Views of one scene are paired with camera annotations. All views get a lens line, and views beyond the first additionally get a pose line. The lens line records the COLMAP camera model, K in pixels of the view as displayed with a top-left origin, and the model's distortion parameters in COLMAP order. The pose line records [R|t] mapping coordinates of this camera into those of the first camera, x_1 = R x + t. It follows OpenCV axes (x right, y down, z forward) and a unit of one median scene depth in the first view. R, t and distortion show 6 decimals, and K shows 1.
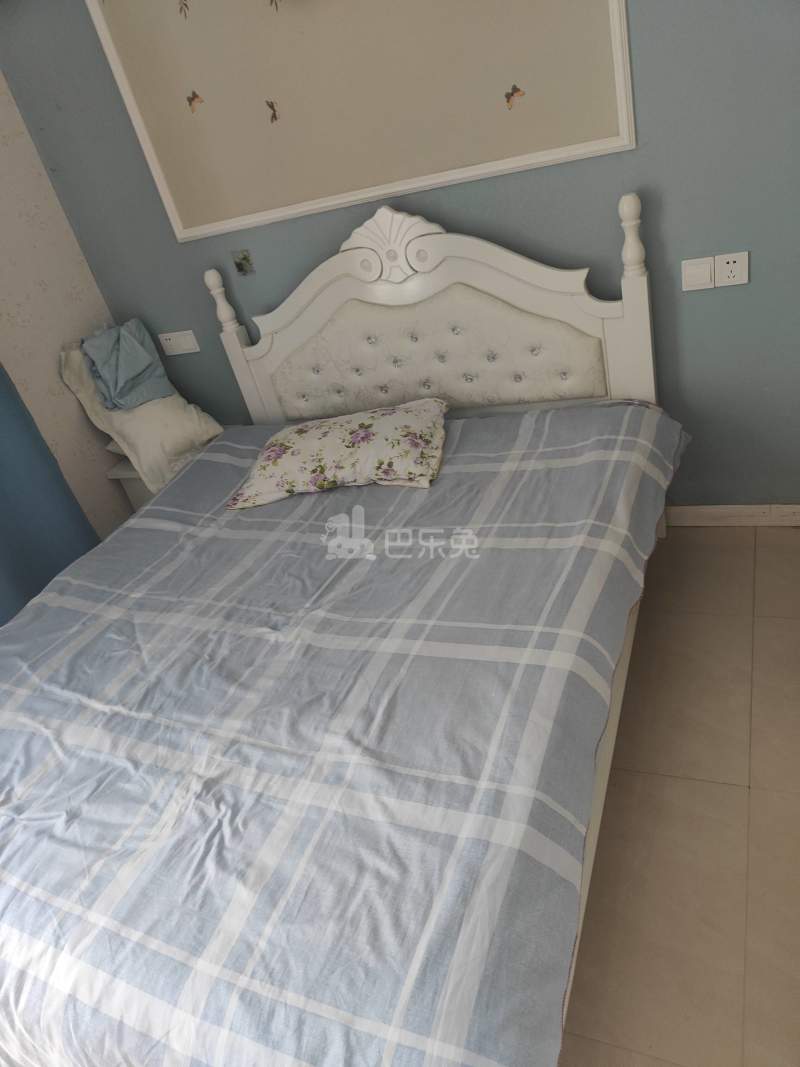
lens RADIAL K [[741.1, 0, 414.4], [0, 741.1, 549.0], [0, 0, 1]] dist [0.011493, -0.006195]
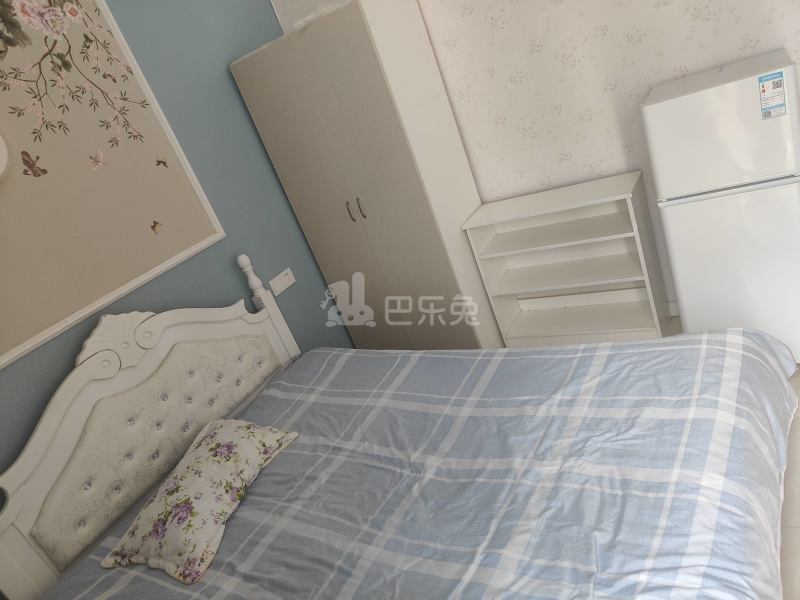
lens RADIAL K [[555.6, 0, 402.8], [0, 555.6, 302.5], [0, 0, 1]] dist [0.011493, -0.006195]
pose [[0.212488, -0.225298, 0.950836, -0.828696], [0.758444, 0.651563, -0.015108, -0.079029], [-0.616126, 0.724367, 0.309325, 0.385106]]
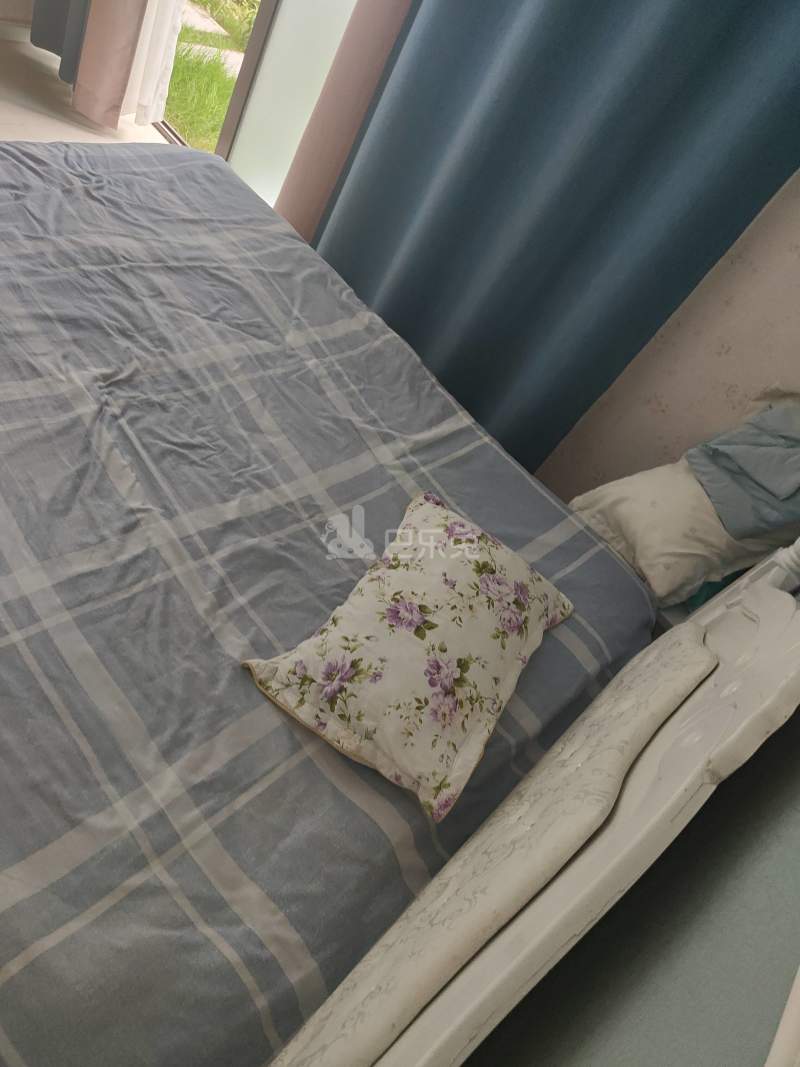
lens RADIAL K [[741.1, 0, 392.7], [0, 741.1, 532.8], [0, 0, 1]] dist [0.011493, -0.006195]
pose [[-0.444800, 0.693717, -0.566490, 0.216445], [-0.734137, 0.079904, 0.674284, -0.548245], [0.513026, 0.715802, 0.473742, 0.698971]]
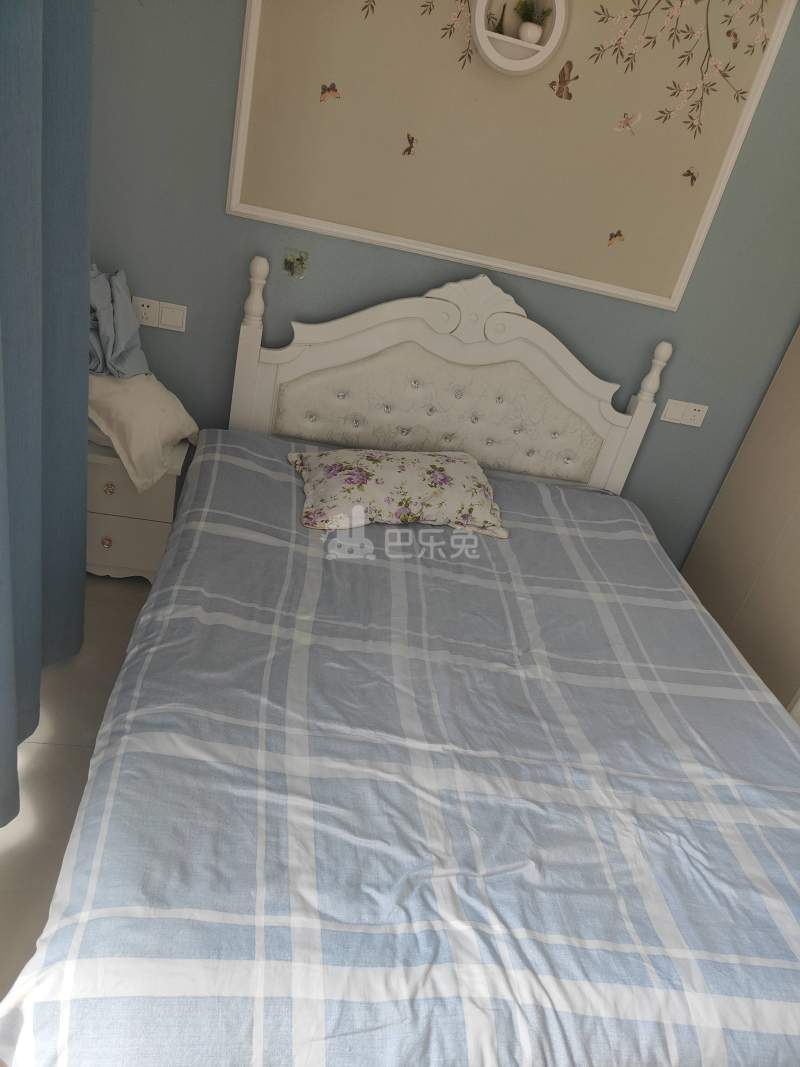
lens RADIAL K [[741.1, 0, 398.0], [0, 741.1, 541.6], [0, 0, 1]] dist [0.011493, -0.006195]
pose [[0.789156, 0.138643, 0.598340, -0.740586], [-0.098349, 0.990144, -0.099715, 0.044807], [-0.606267, 0.019845, 0.795013, 0.223573]]
